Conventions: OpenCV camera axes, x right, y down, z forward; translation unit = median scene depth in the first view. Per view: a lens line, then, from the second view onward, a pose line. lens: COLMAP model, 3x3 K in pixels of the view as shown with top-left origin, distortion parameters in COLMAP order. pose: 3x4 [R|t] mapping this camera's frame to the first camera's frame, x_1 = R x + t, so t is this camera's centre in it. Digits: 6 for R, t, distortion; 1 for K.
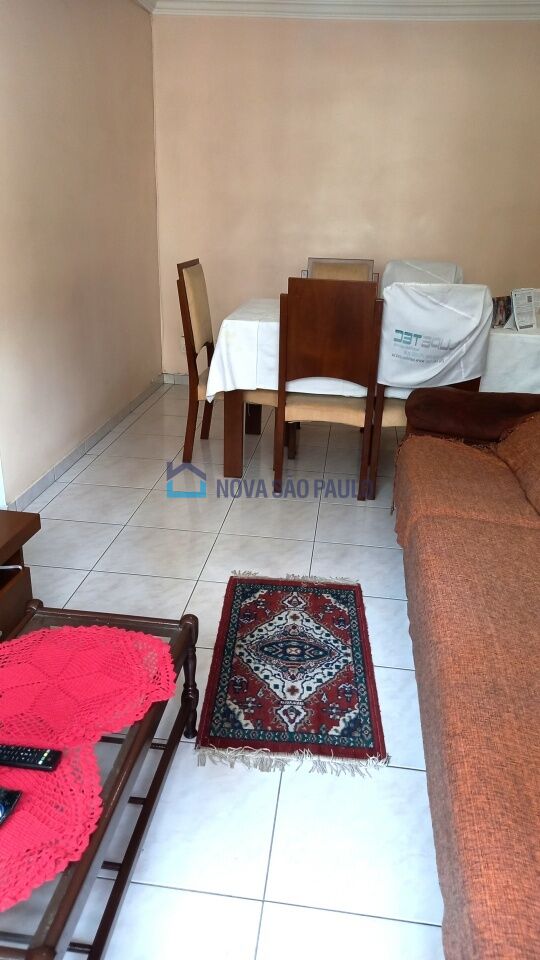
lens RADIAL K [[701.1, 0, 270.0], [0, 701.1, 480.0], [0, 0, 1]] dist [0.066114, -0.001113]
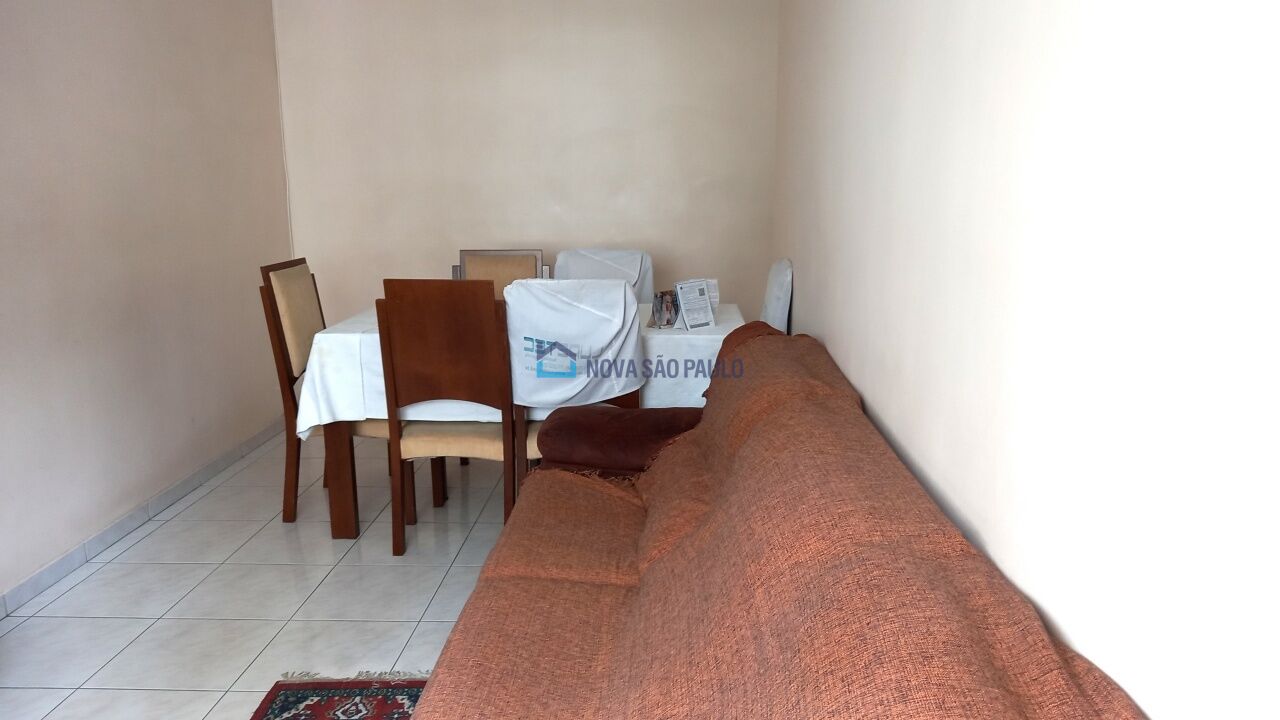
lens RADIAL K [[938.2, 0, 647.7], [0, 938.2, 355.7], [0, 0, 1]] dist [0.073973, -0.084828]
pose [[0.995665, -0.051622, 0.077371, 0.223184], [0.064486, 0.982584, -0.174271, 0.001671], [-0.067027, 0.178505, 0.981653, -0.045575]]
